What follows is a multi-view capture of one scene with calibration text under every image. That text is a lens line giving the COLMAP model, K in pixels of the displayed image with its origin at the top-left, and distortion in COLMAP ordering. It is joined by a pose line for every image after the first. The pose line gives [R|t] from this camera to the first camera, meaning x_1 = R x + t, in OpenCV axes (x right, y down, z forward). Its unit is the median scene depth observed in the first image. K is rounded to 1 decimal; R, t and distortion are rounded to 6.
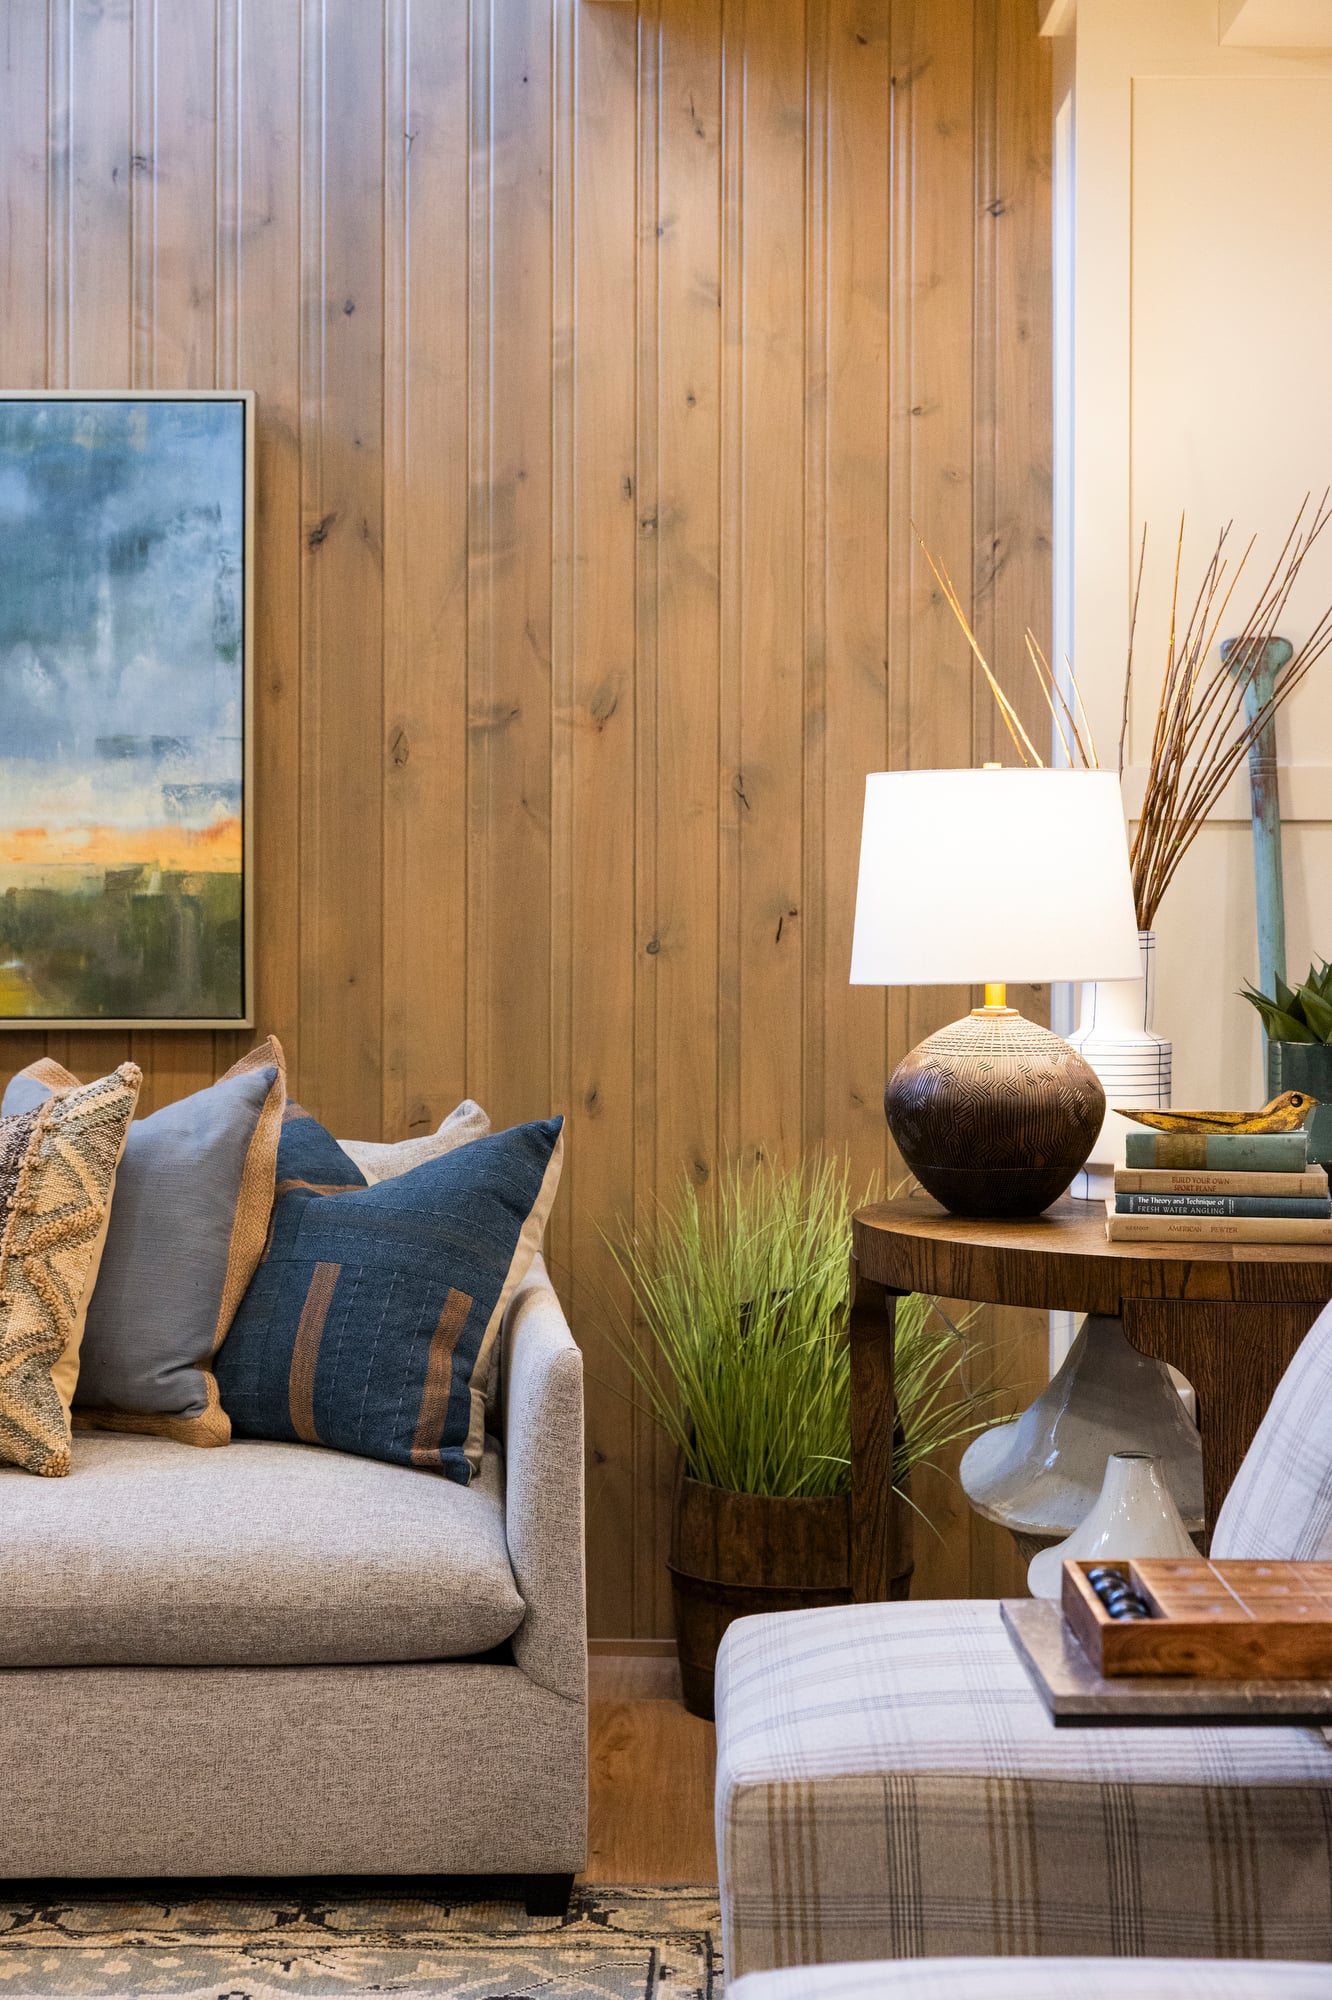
lens RADIAL K [[3427.3, 0, 787.5], [0, 3427.3, 955.2], [0, 0, 1]] dist [0.052825, 0.000000]
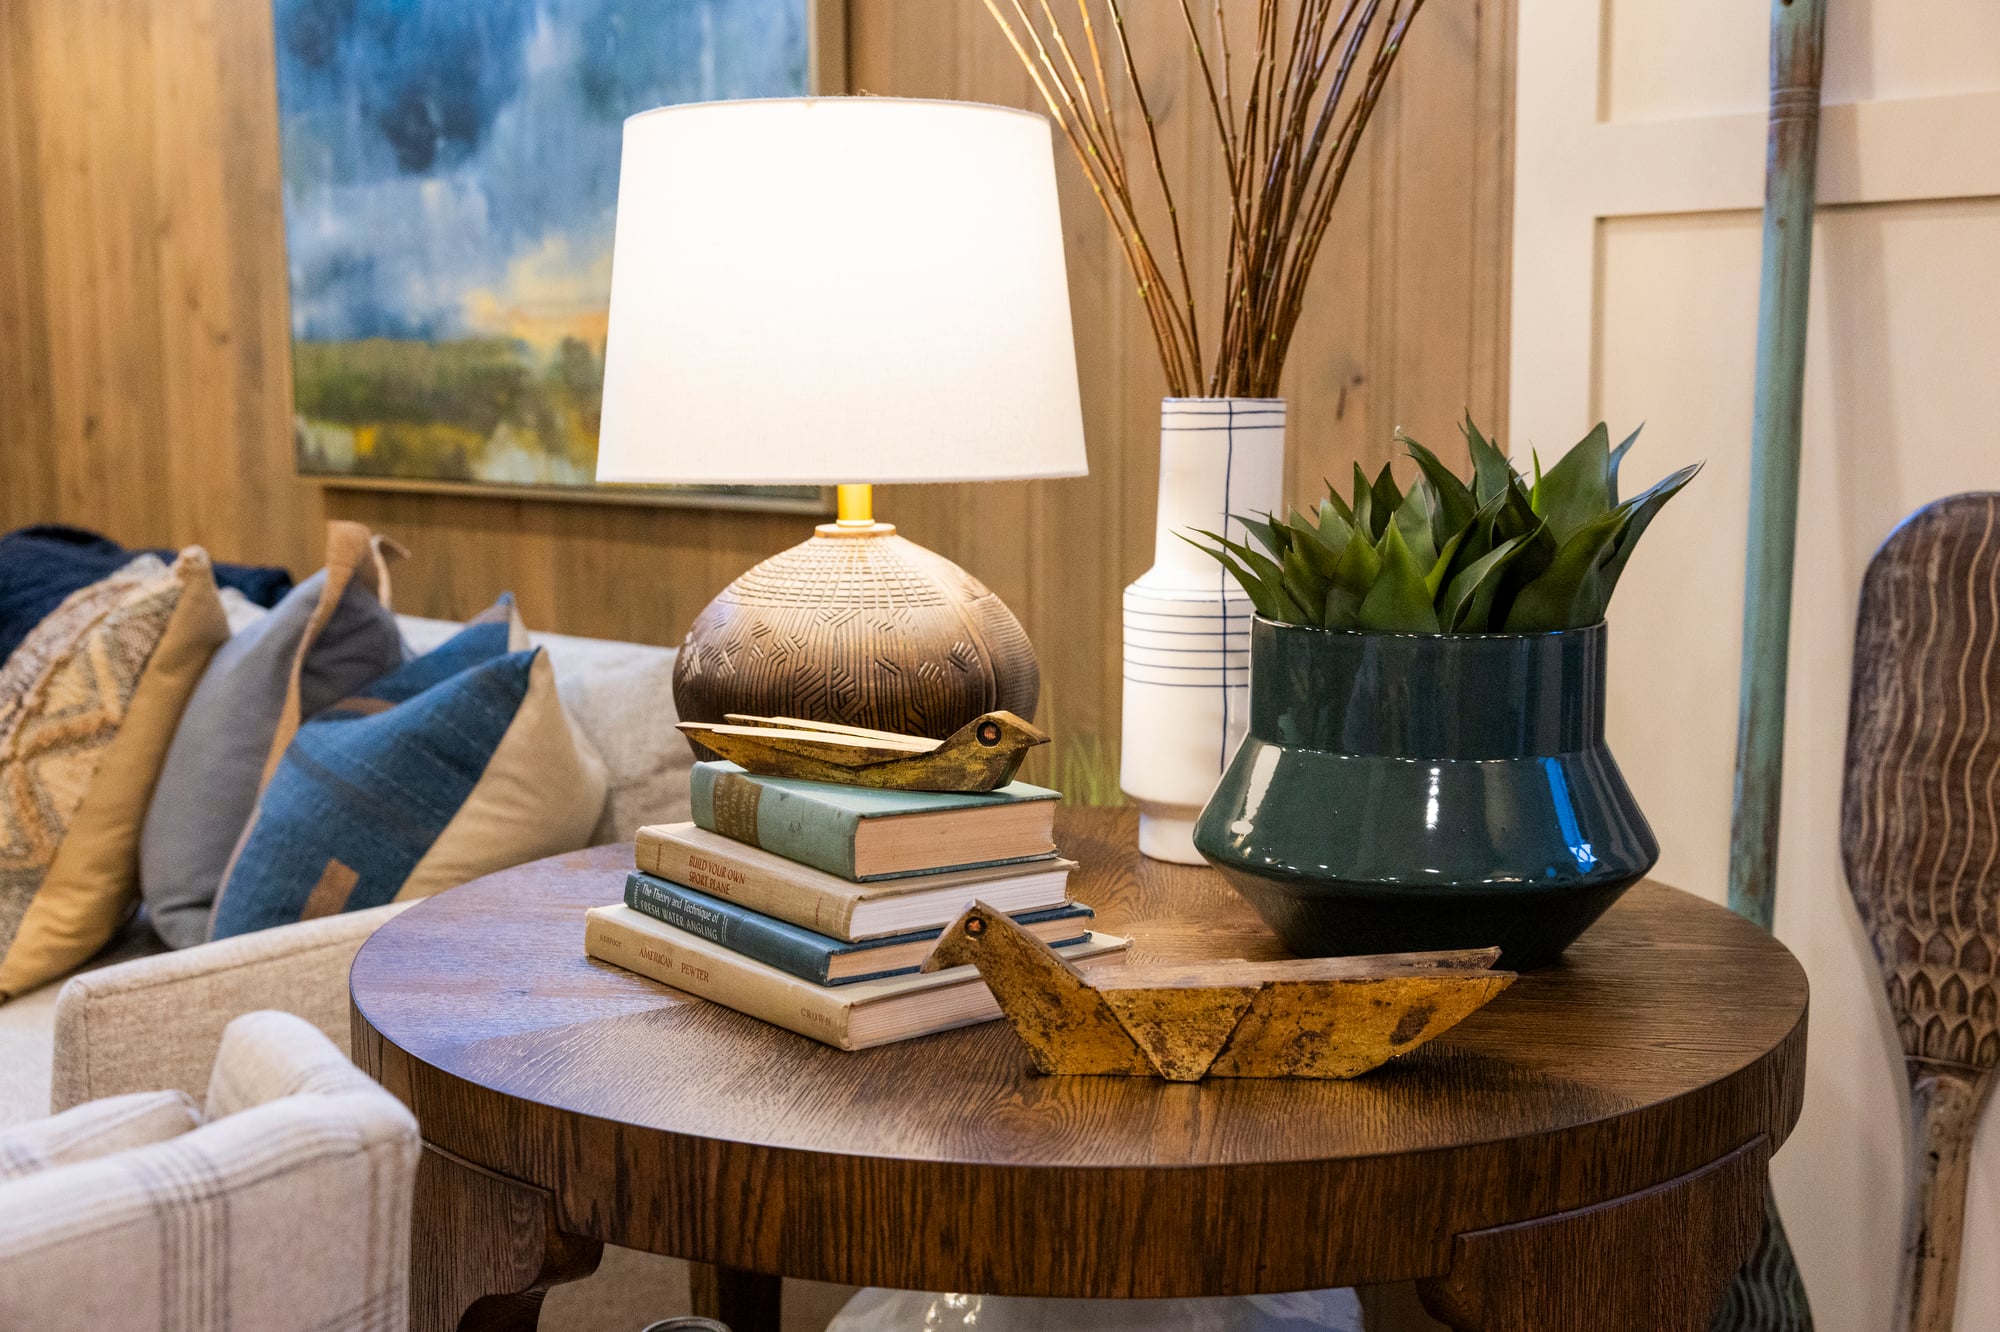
lens RADIAL K [[2387.1, 0, 938.3], [0, 2387.1, 744.3], [0, 0, 1]] dist [0.002206, 0.000000]
pose [[0.703097, 0.104234, -0.703413, 0.305656], [-0.014680, 0.991115, 0.132194, -0.001539], [0.710942, -0.082619, 0.698380, 0.590649]]
